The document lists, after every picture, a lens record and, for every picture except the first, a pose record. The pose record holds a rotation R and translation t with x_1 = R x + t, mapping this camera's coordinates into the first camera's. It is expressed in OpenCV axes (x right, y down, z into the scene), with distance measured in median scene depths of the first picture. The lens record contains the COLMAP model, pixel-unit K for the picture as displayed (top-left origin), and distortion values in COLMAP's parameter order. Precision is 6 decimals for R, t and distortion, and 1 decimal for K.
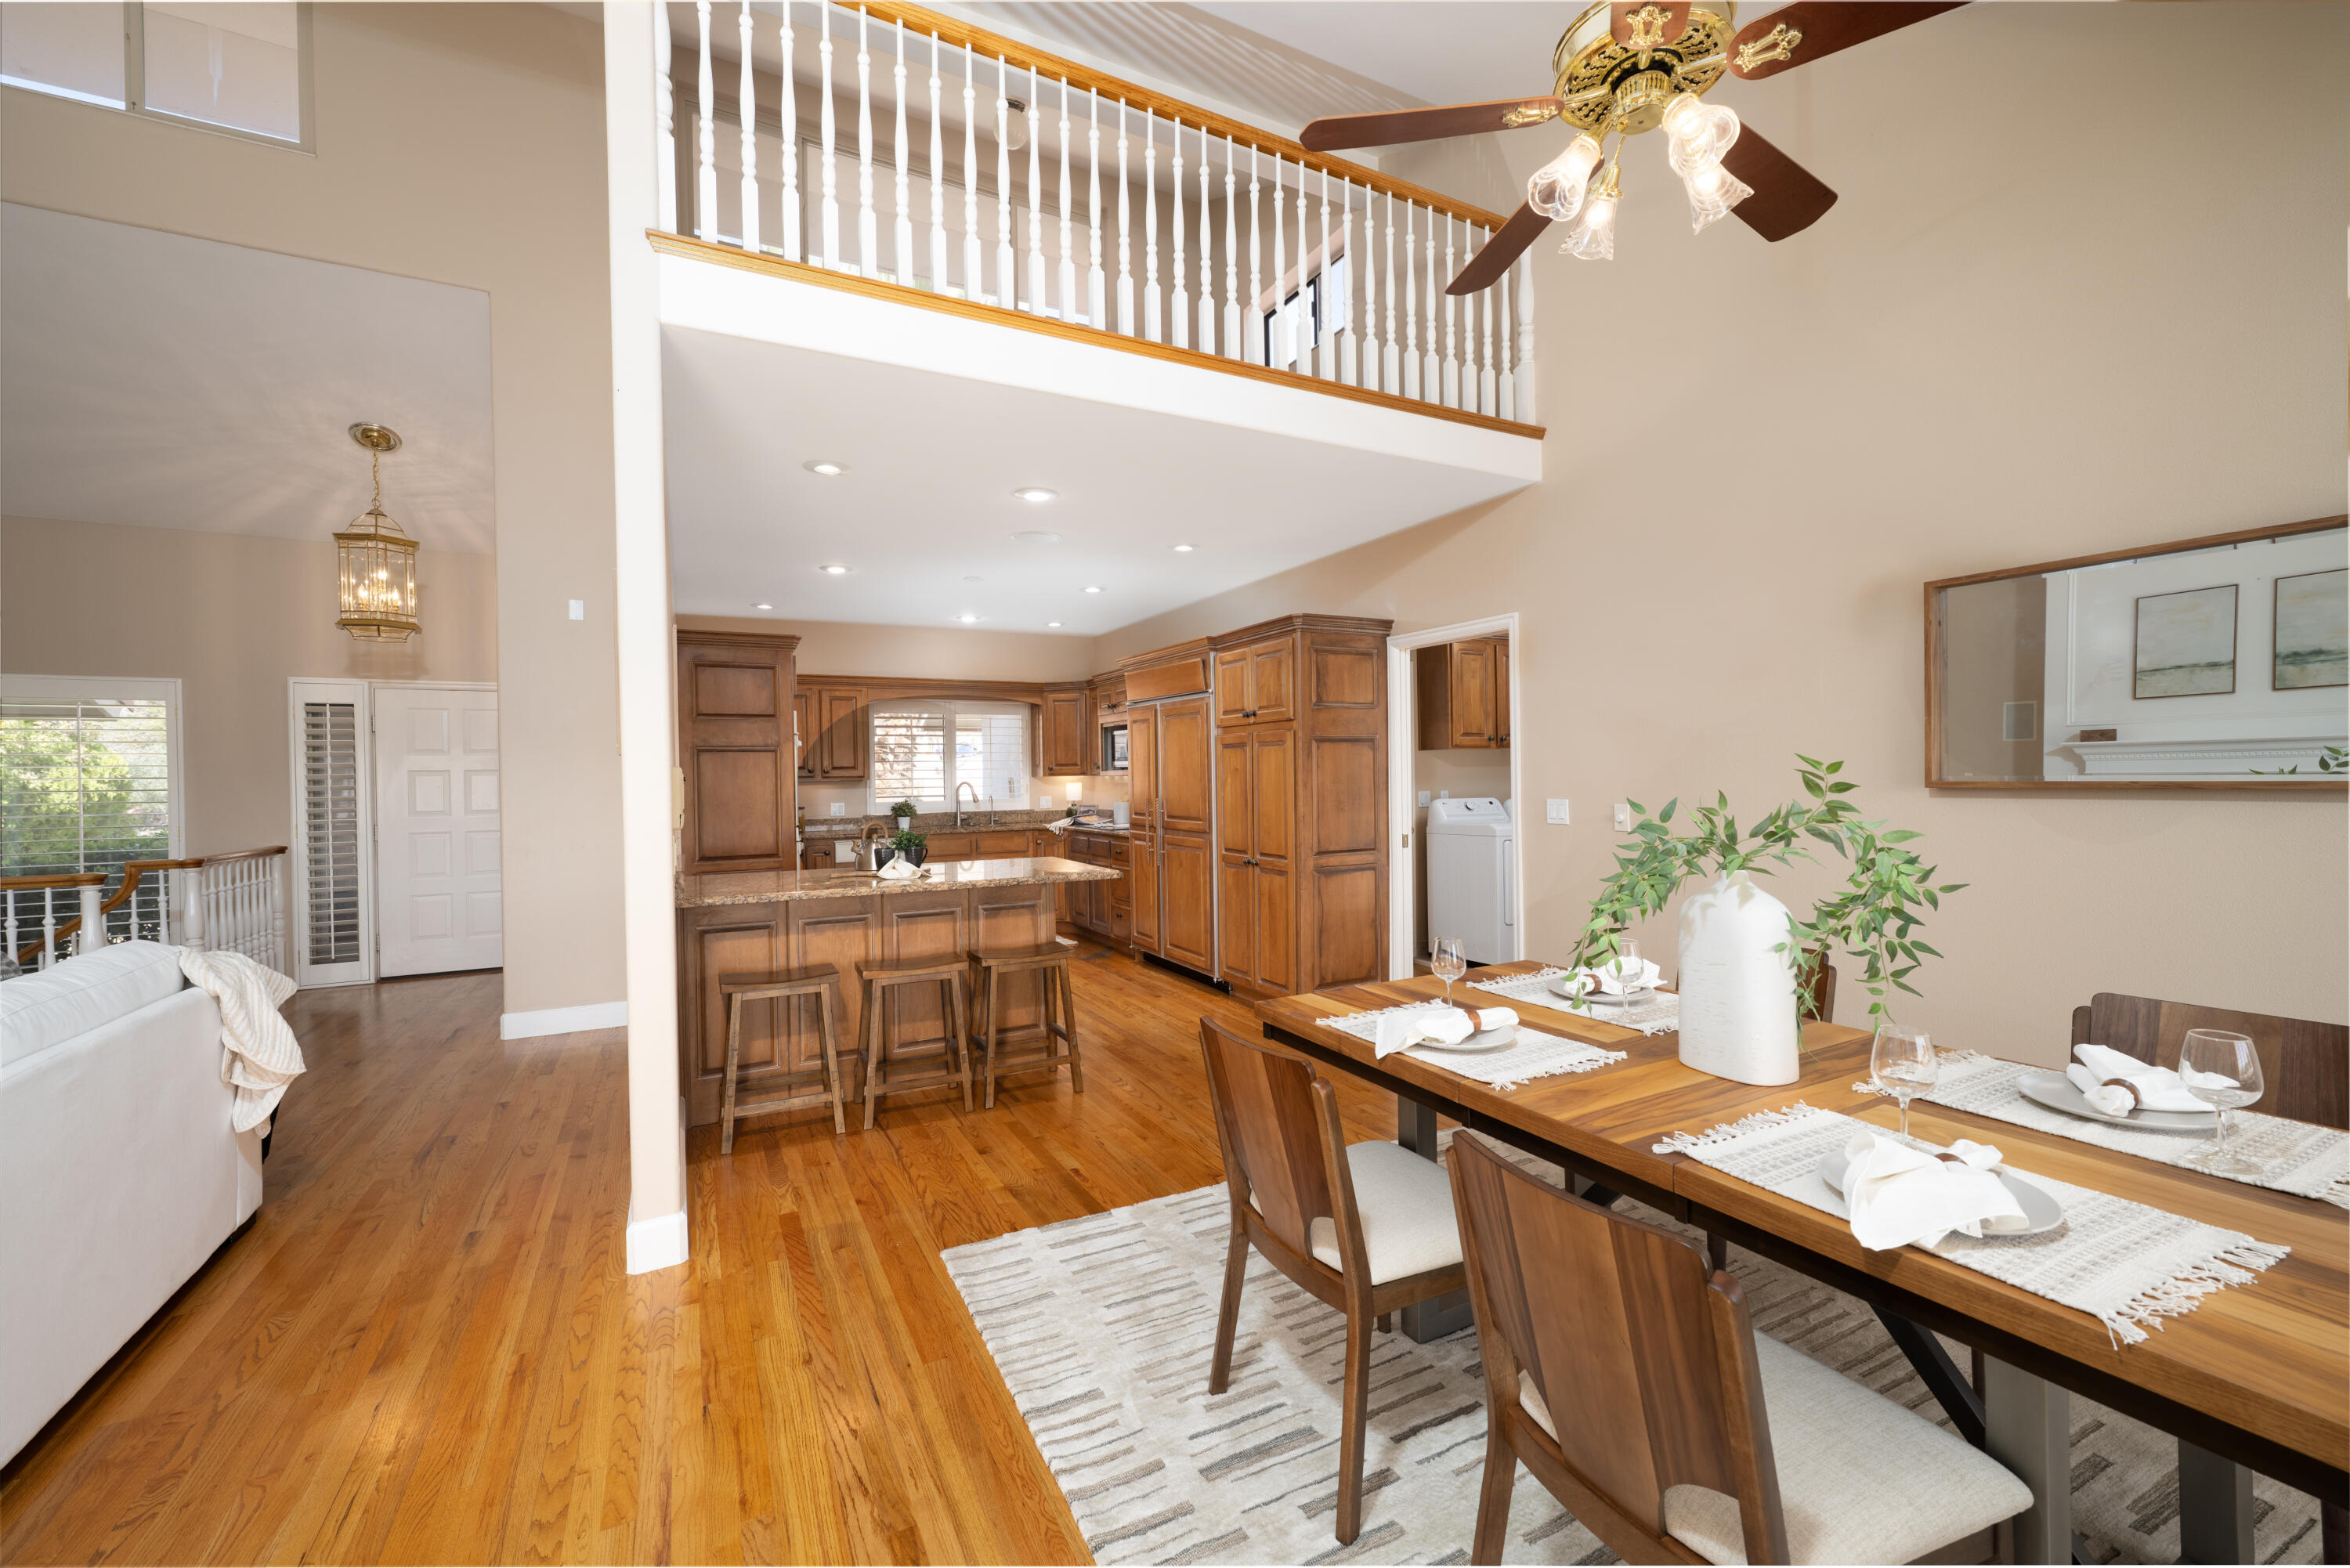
lens RADIAL K [[937.8, 0, 1174.4], [0, 937.8, 769.2], [0, 0, 1]] dist [0.002209, 0.000036]
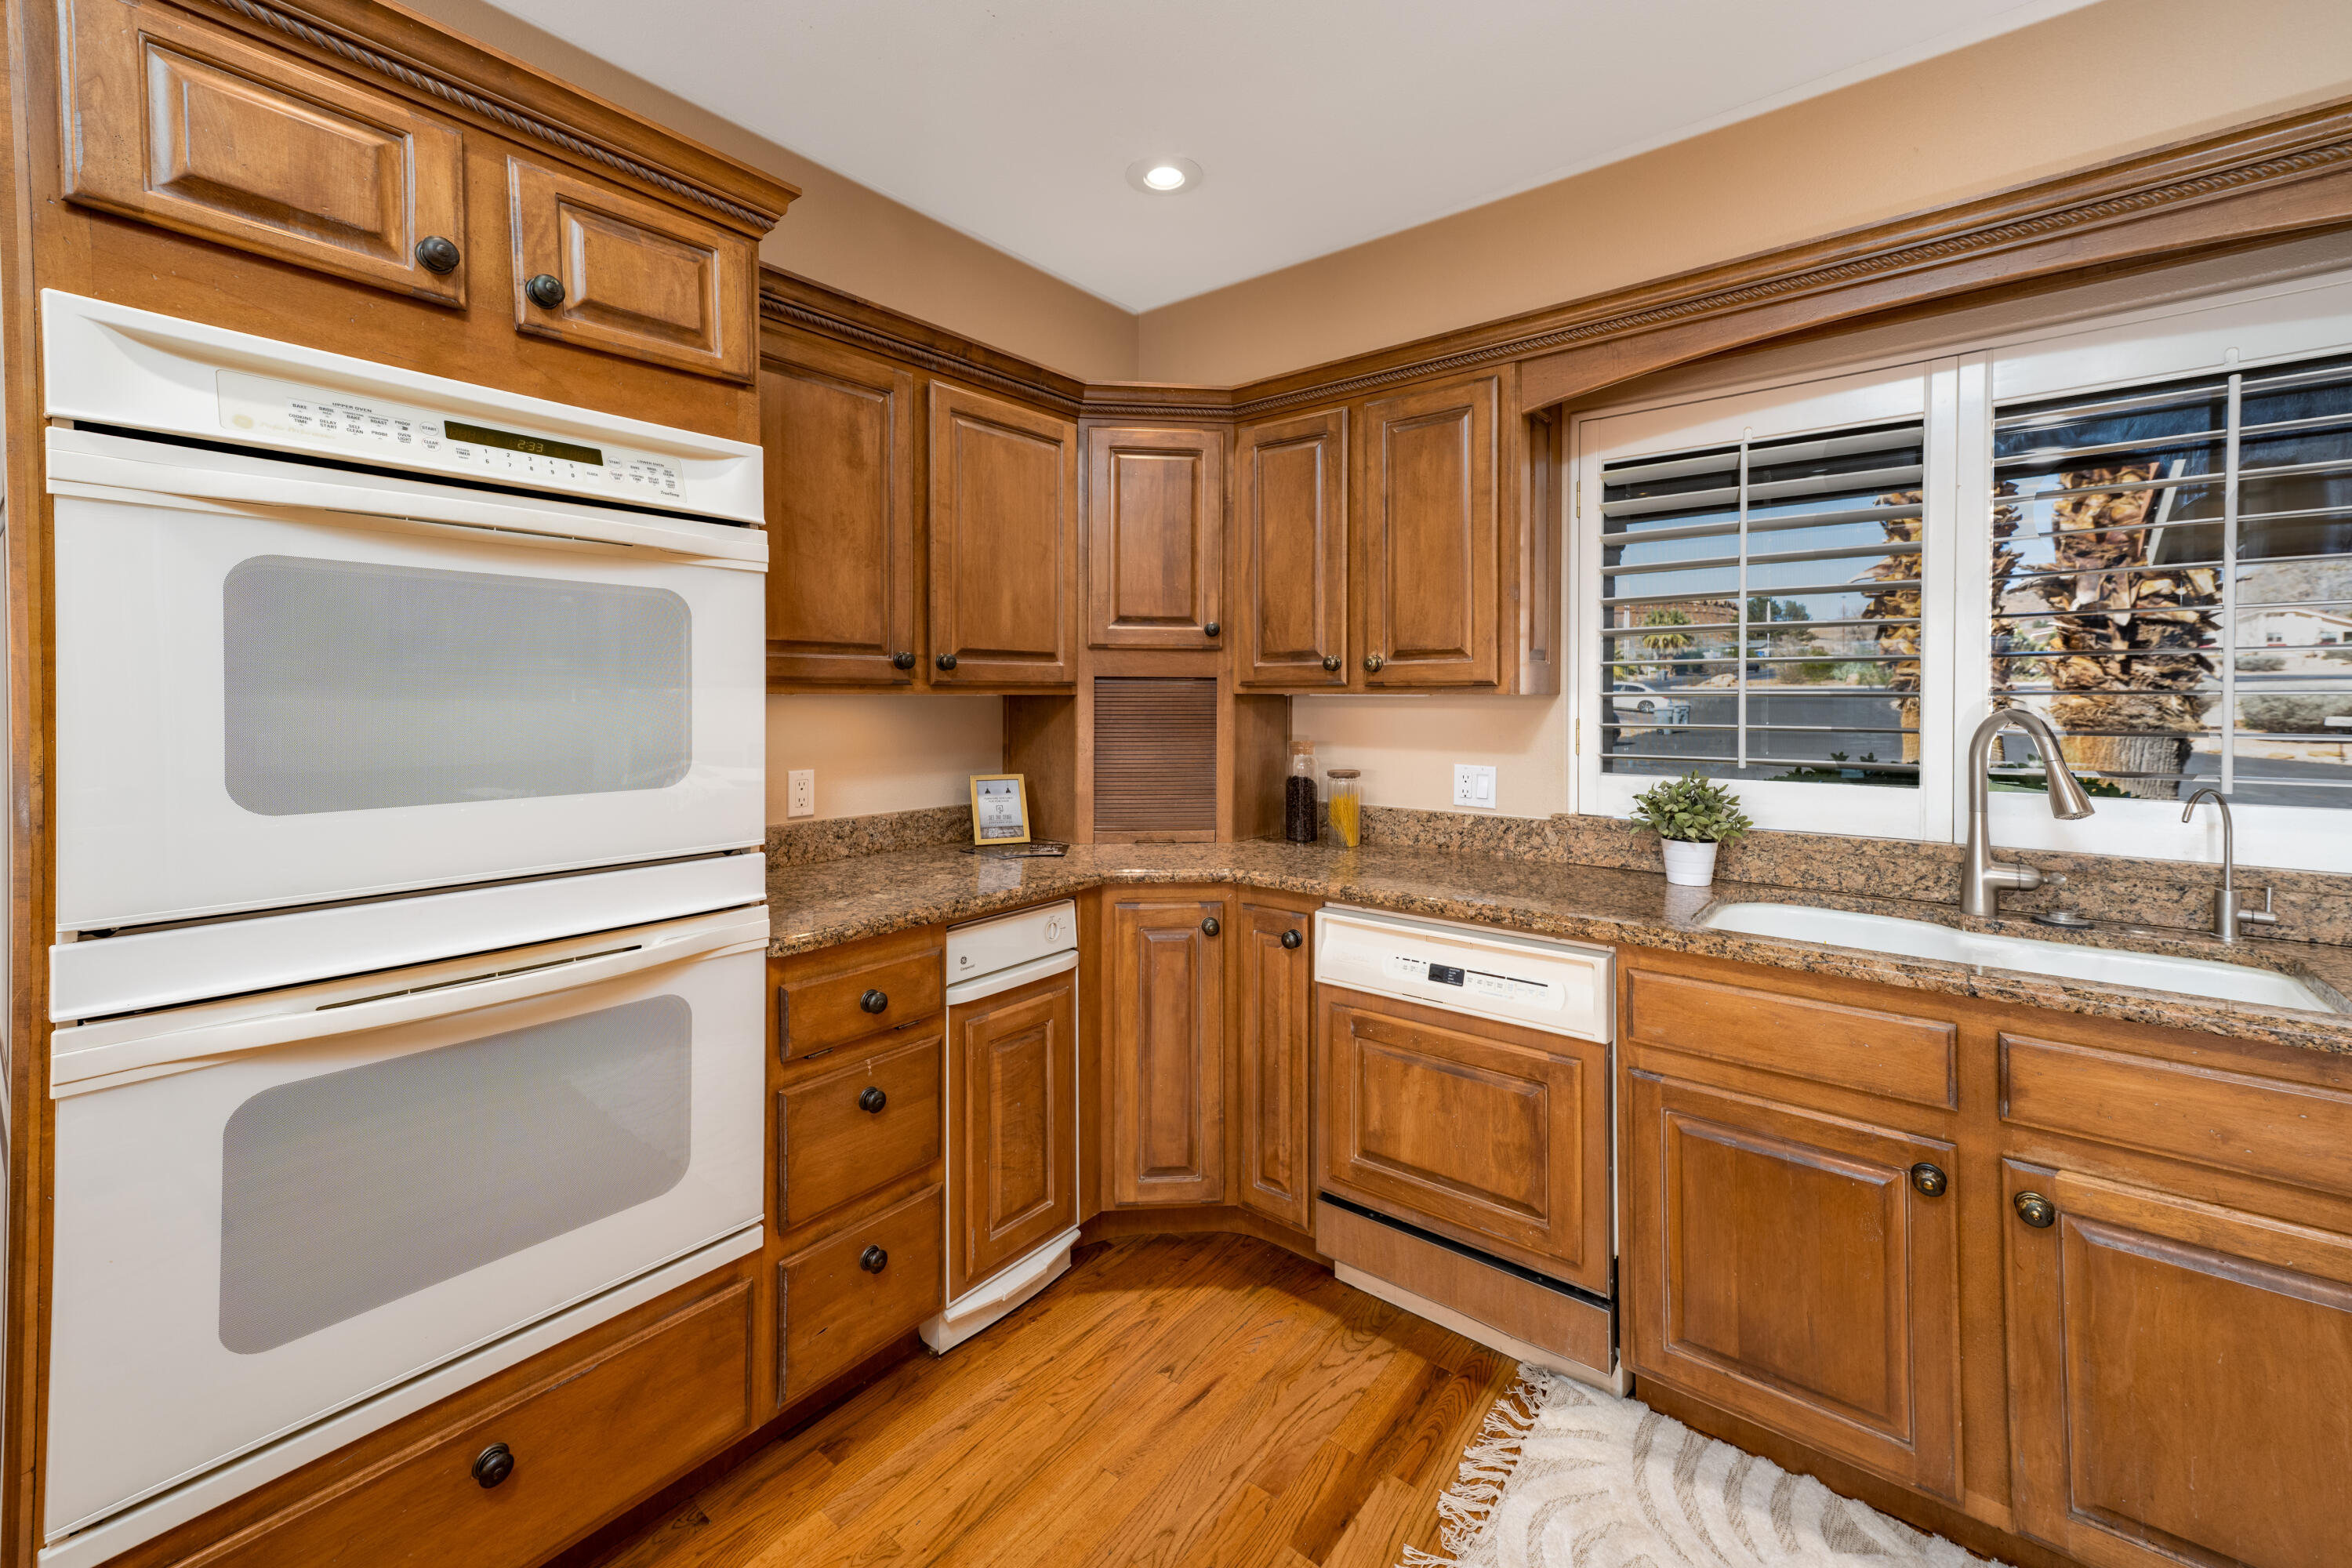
lens RADIAL K [[926.0, 0, 1171.4], [0, 926.0, 701.3], [0, 0, 1]] dist [0.028641, -0.000298]
pose [[0.381244, 0.021753, -0.924219, -0.149807], [-0.004187, 0.999754, 0.021803, 0.011457], [0.924465, -0.004442, 0.381241, 1.114849]]
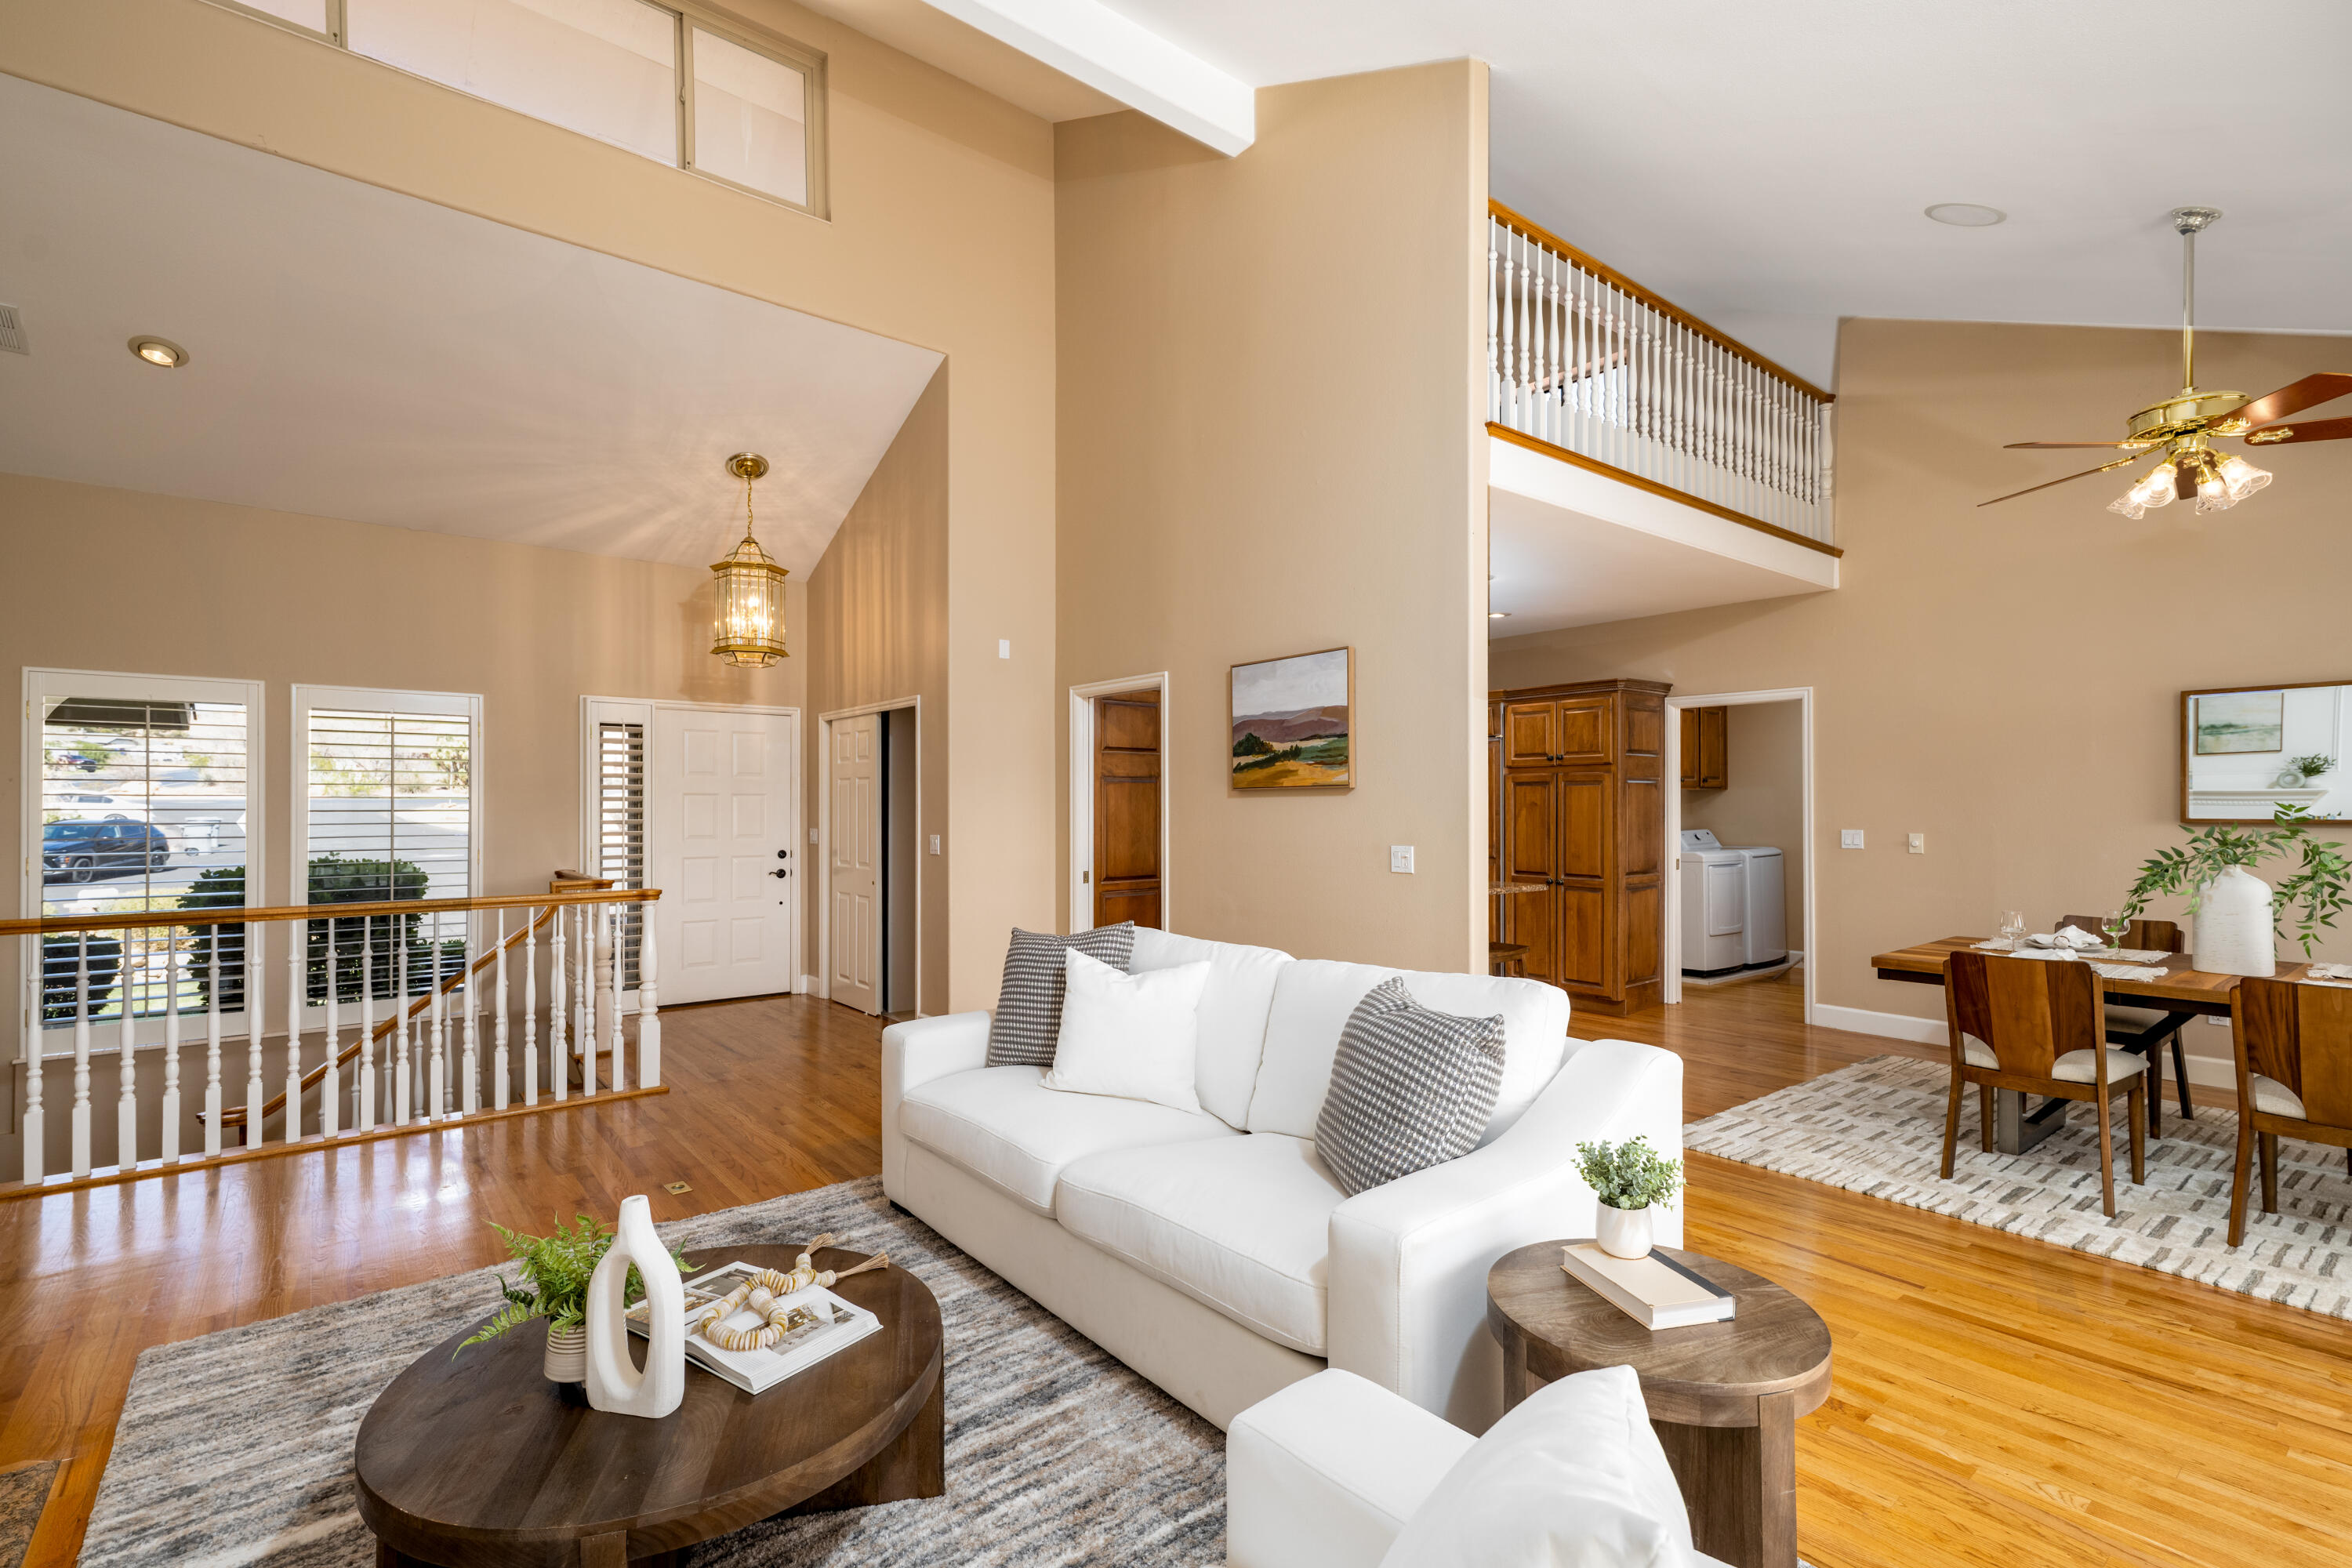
lens RADIAL K [[1050.9, 0, 1190.2], [0, 1050.9, 799.5], [0, 0, 1]] dist [0.006108, 0.000289]
pose [[0.981168, 0.014492, 0.192613, -0.610058], [-0.014144, 0.999895, -0.003182, 0.005091], [-0.192639, 0.000397, 0.981270, -0.216486]]
